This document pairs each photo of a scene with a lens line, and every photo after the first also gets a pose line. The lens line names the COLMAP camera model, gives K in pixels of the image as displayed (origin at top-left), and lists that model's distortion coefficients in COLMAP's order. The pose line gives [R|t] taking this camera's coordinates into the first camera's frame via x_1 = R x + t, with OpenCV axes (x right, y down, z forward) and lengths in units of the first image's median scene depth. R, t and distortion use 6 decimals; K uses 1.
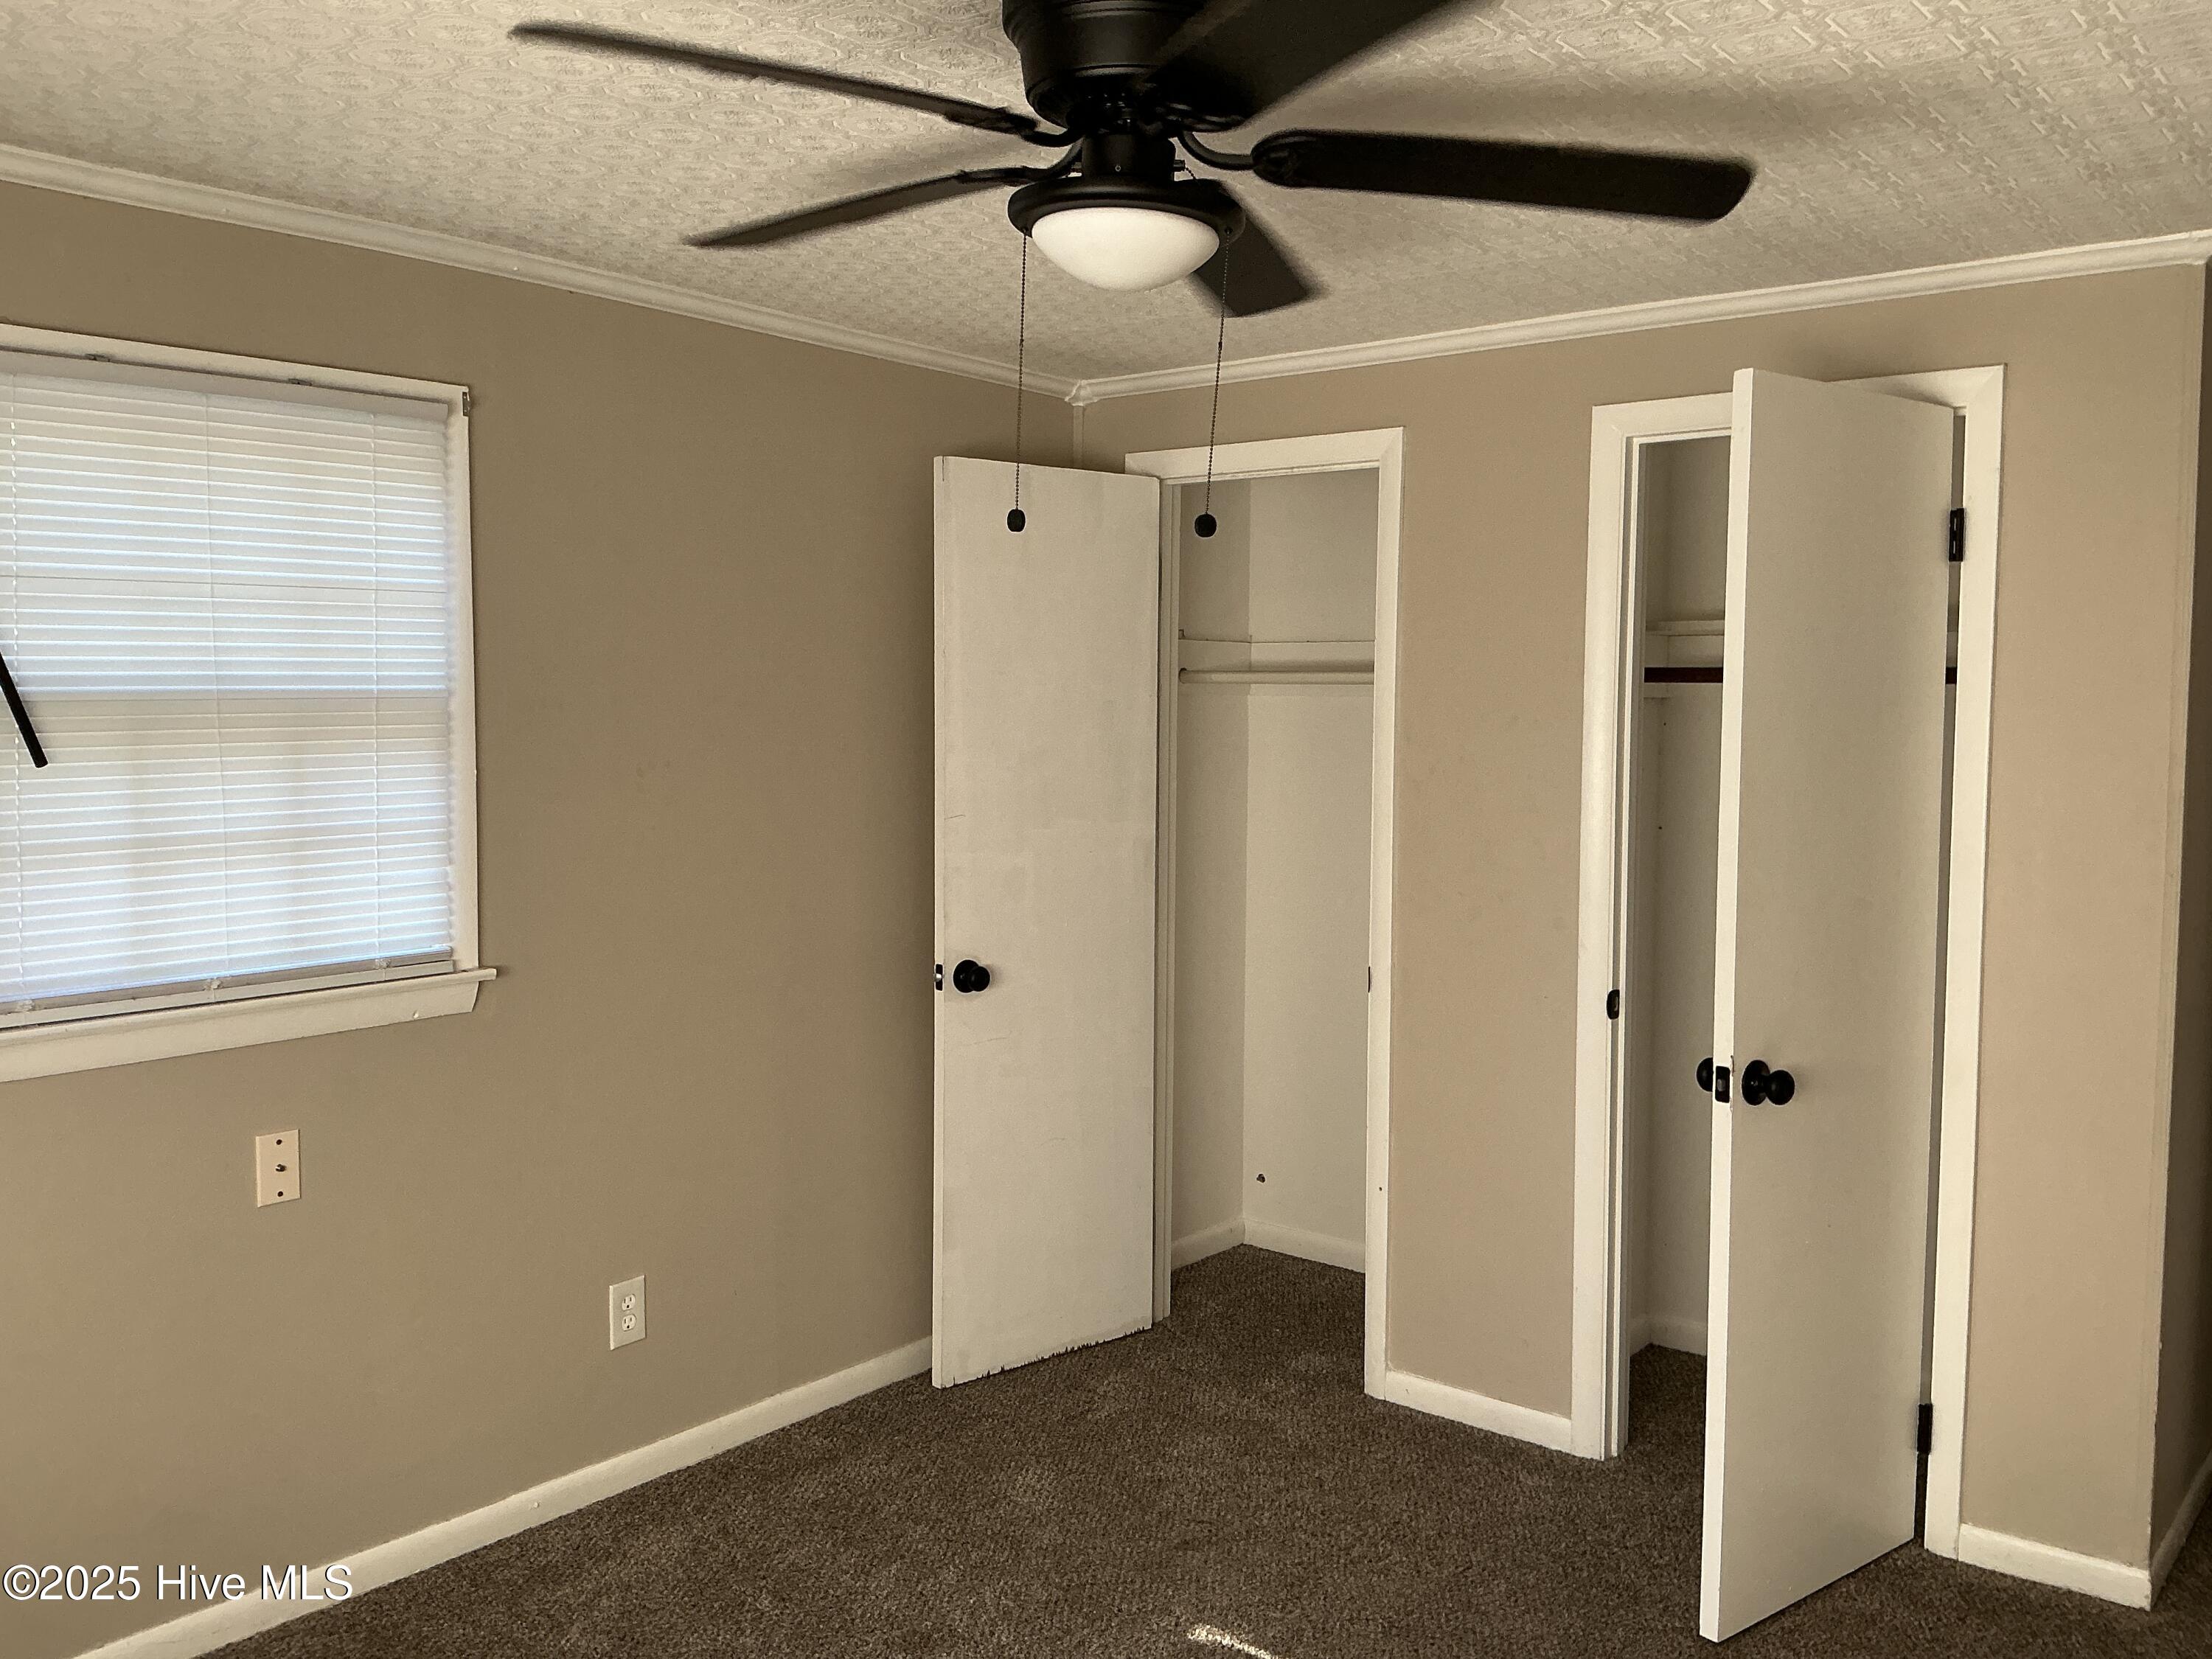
lens RADIAL K [[1918.4, 0, 1105.8], [0, 1918.4, 828.8], [0, 0, 1]] dist [0.088188, 0.003230]
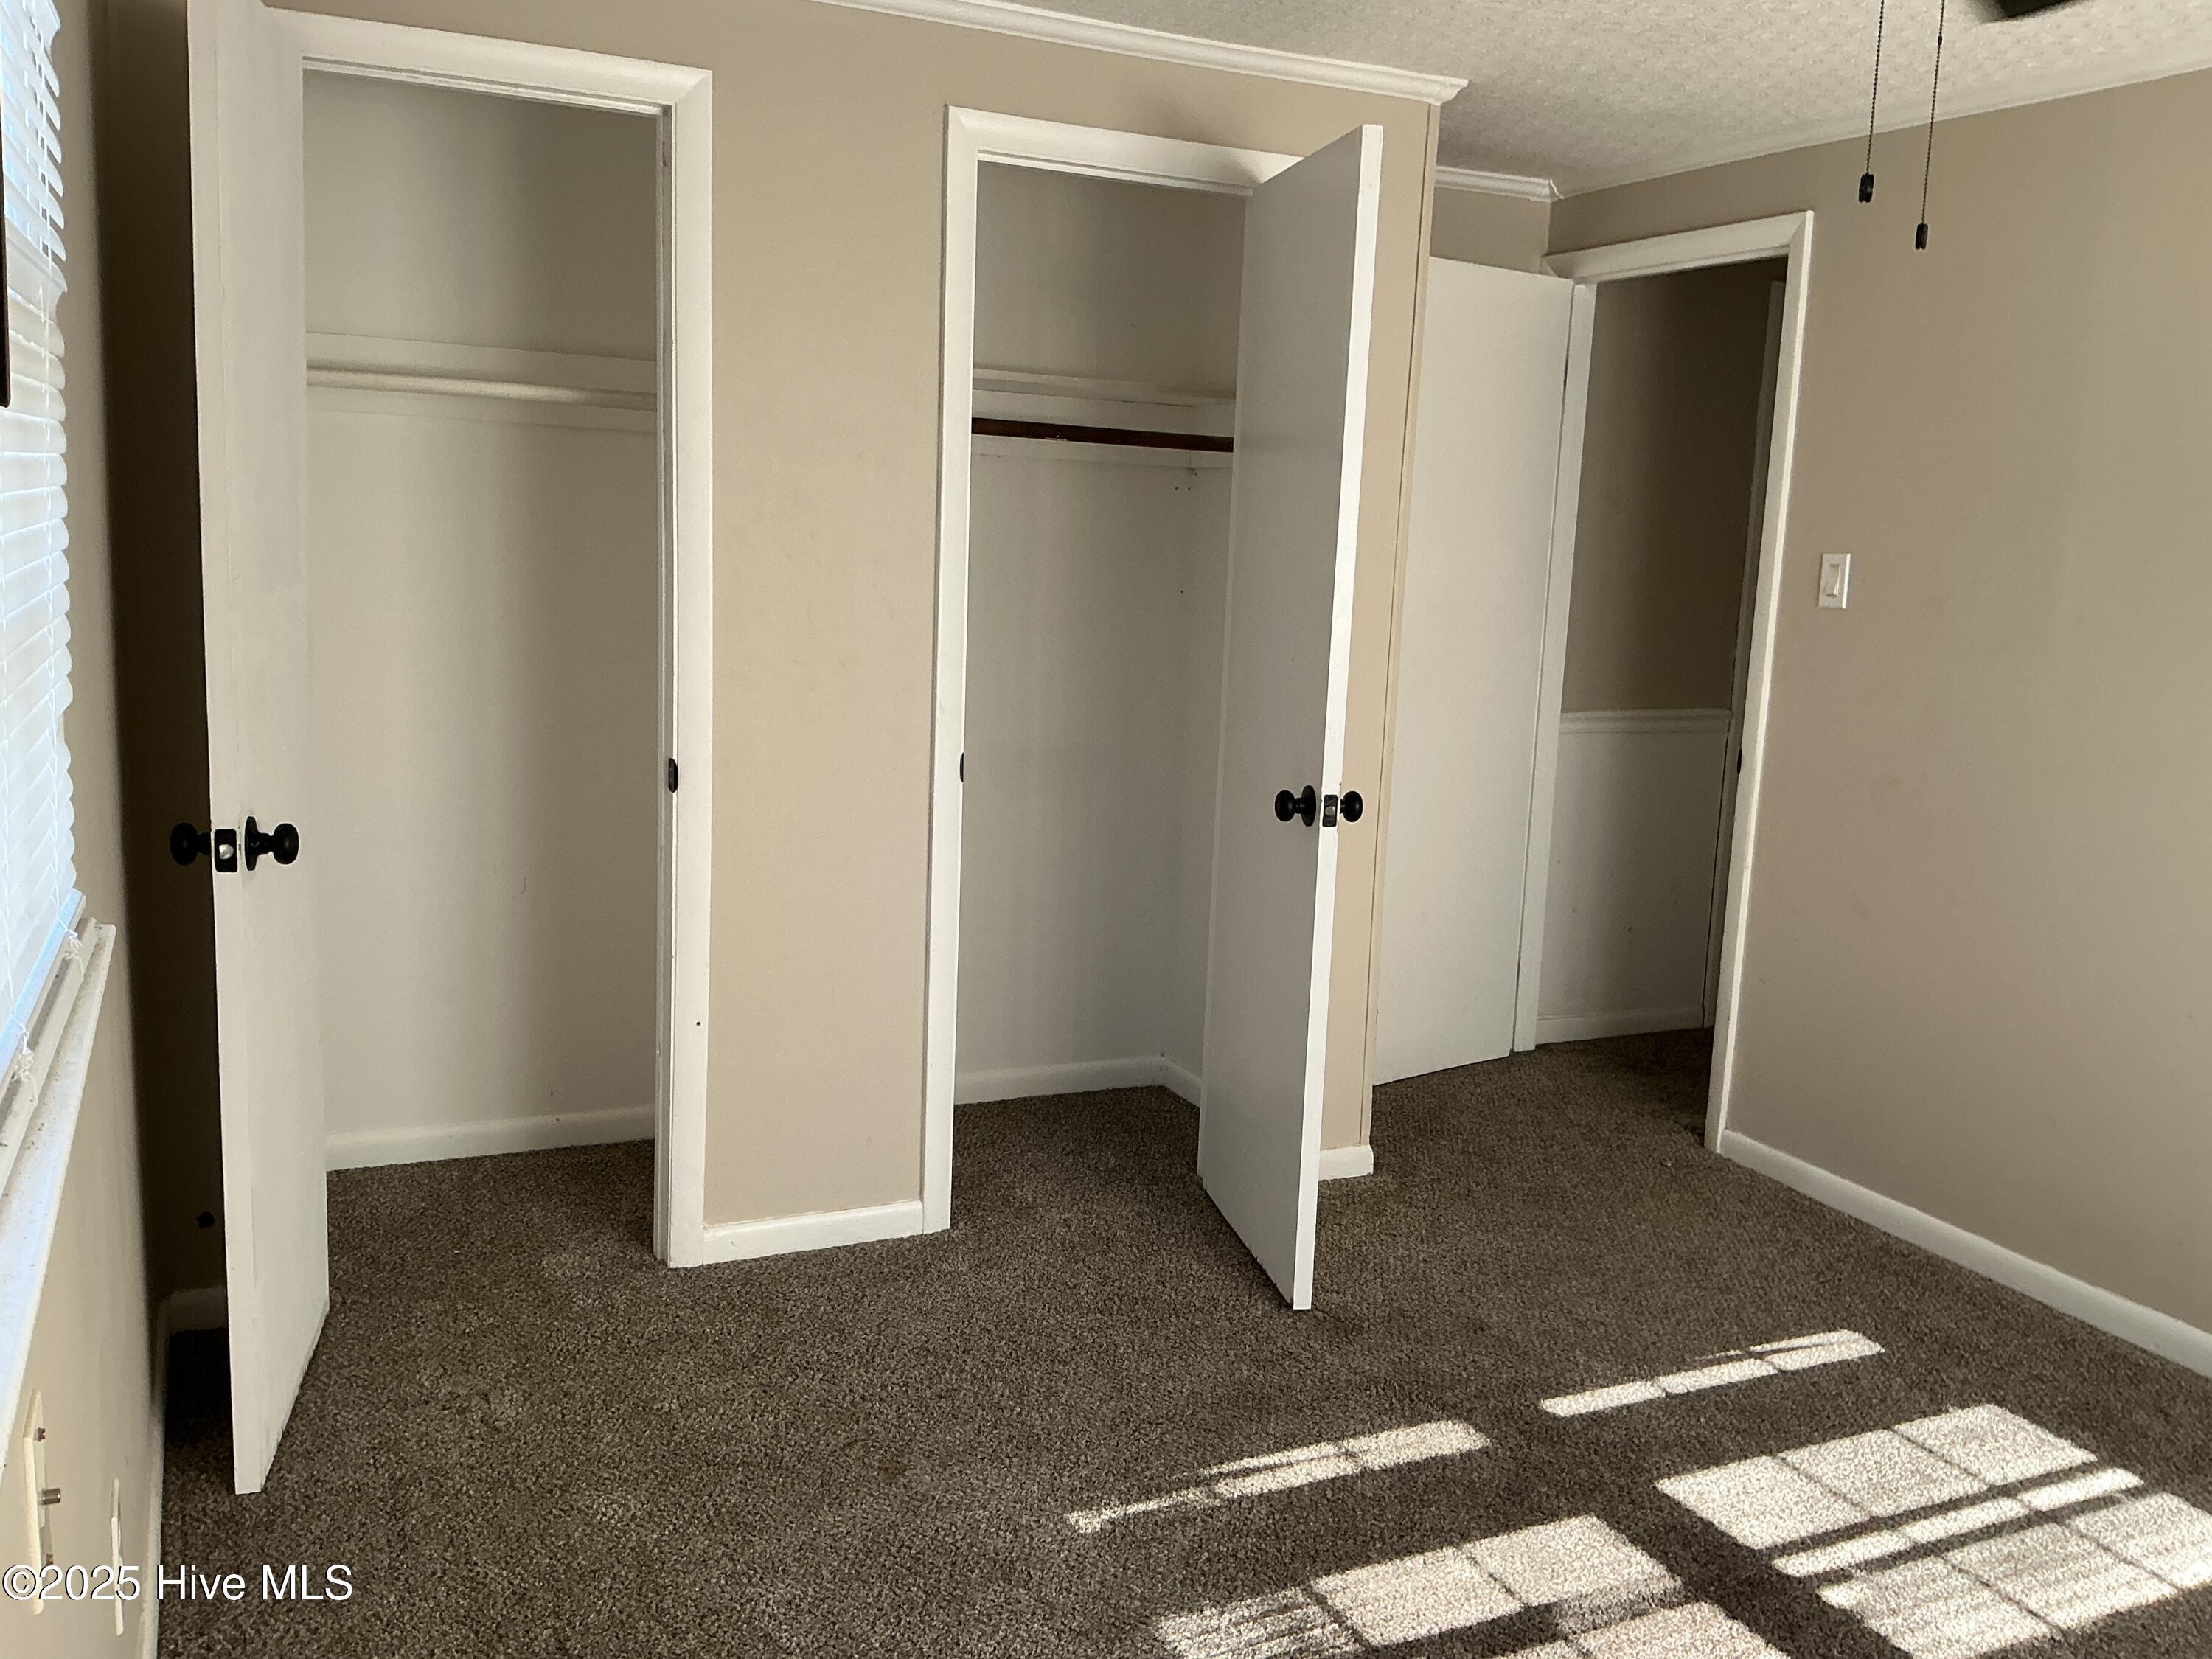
lens RADIAL K [[1918.4, 0, 1105.8], [0, 1918.4, 828.8], [0, 0, 1]] dist [0.088188, 0.003230]
pose [[0.411520, -0.135891, 0.901213, -0.576536], [0.023109, 0.990060, 0.138736, -0.008509], [-0.911108, -0.036267, 0.410570, 0.552016]]
